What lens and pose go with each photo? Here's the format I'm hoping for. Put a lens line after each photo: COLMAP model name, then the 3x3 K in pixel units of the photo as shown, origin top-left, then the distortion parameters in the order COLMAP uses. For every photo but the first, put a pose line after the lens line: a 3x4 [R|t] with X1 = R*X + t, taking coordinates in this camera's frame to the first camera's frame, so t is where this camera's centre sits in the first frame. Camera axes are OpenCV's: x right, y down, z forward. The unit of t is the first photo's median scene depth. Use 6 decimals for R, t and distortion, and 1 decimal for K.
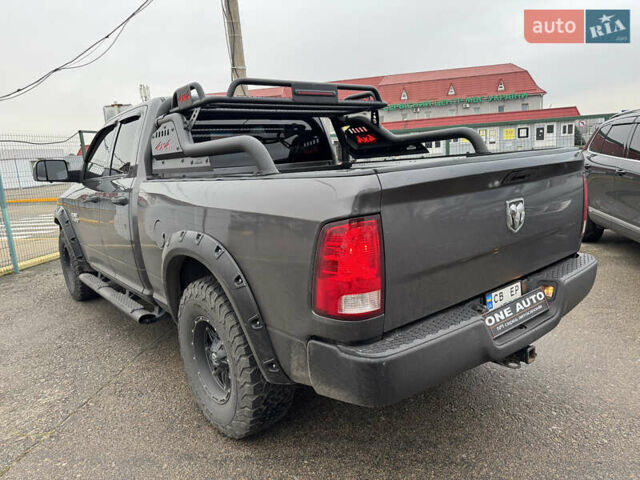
lens RADIAL K [[452.8, 0, 320.0], [0, 452.8, 240.0], [0, 0, 1]] dist [0.057258, -0.074861]
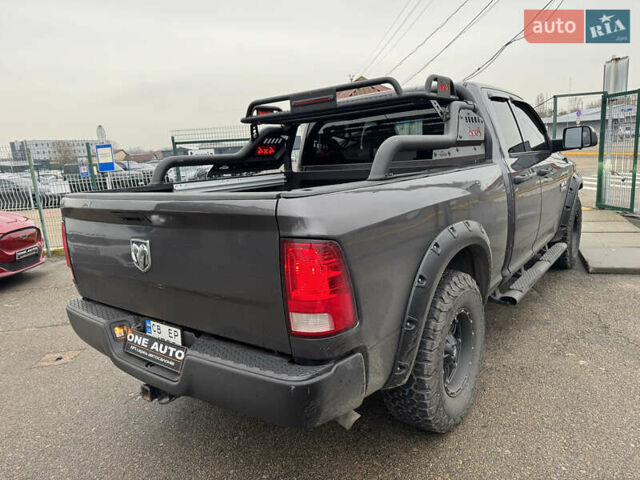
lens RADIAL K [[460.9, 0, 318.8], [0, 460.9, 242.6], [0, 0, 1]] dist [-0.000114, -0.006348]
pose [[0.234002, 0.239774, -0.942206, 1.321748], [-0.119467, 0.968859, 0.216886, -0.313261], [0.964868, 0.061810, 0.255360, 1.001470]]
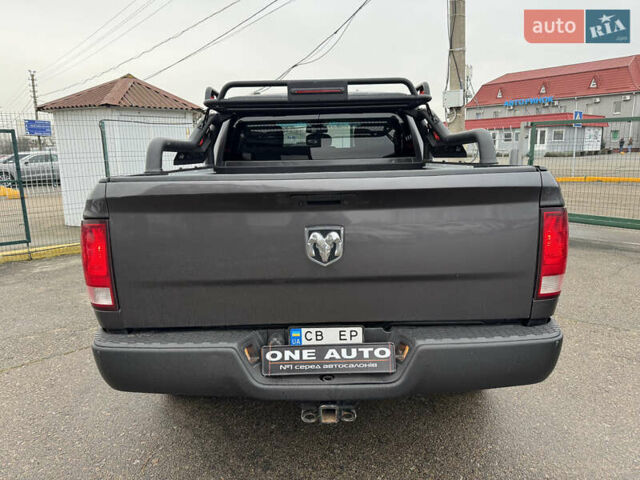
lens RADIAL K [[452.8, 0, 320.0], [0, 452.8, 240.0], [0, 0, 1]] dist [0.057258, -0.074861]
pose [[0.779553, 0.169936, -0.602842, 0.826558], [-0.144008, 0.985334, 0.091536, -0.124674], [0.609556, 0.015457, 0.792592, 0.298952]]
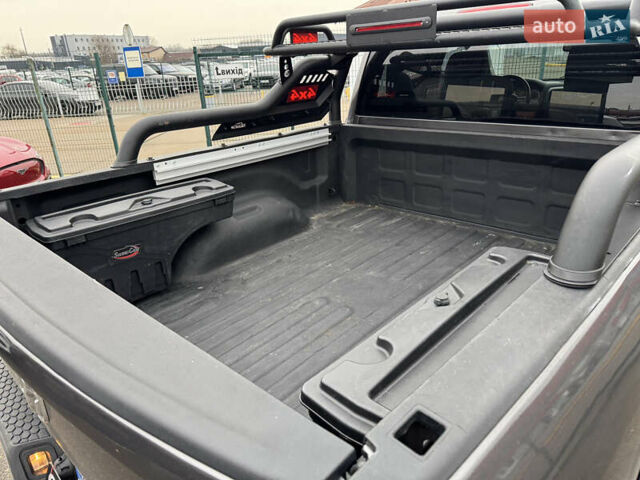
lens RADIAL K [[463.4, 0, 310.1], [0, 463.4, 239.4], [0, 0, 1]] dist [0.010565, -0.000593]
pose [[0.127479, 0.421743, -0.897709, 0.759035], [-0.133463, 0.904156, 0.405819, -0.394246], [0.982821, 0.068078, 0.171548, 1.072682]]
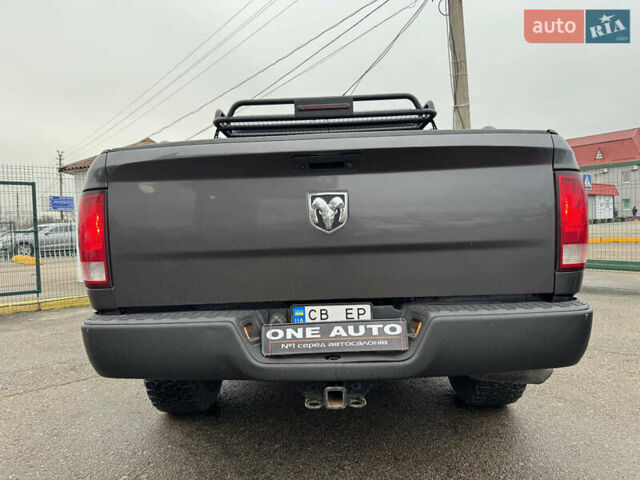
lens RADIAL K [[452.8, 0, 320.0], [0, 452.8, 240.0], [0, 0, 1]] dist [0.057258, -0.074861]
pose [[0.762041, 0.059965, -0.644746, 0.836473], [-0.133504, 0.988860, -0.065822, 0.044842], [0.633616, 0.136235, 0.761558, 0.350559]]
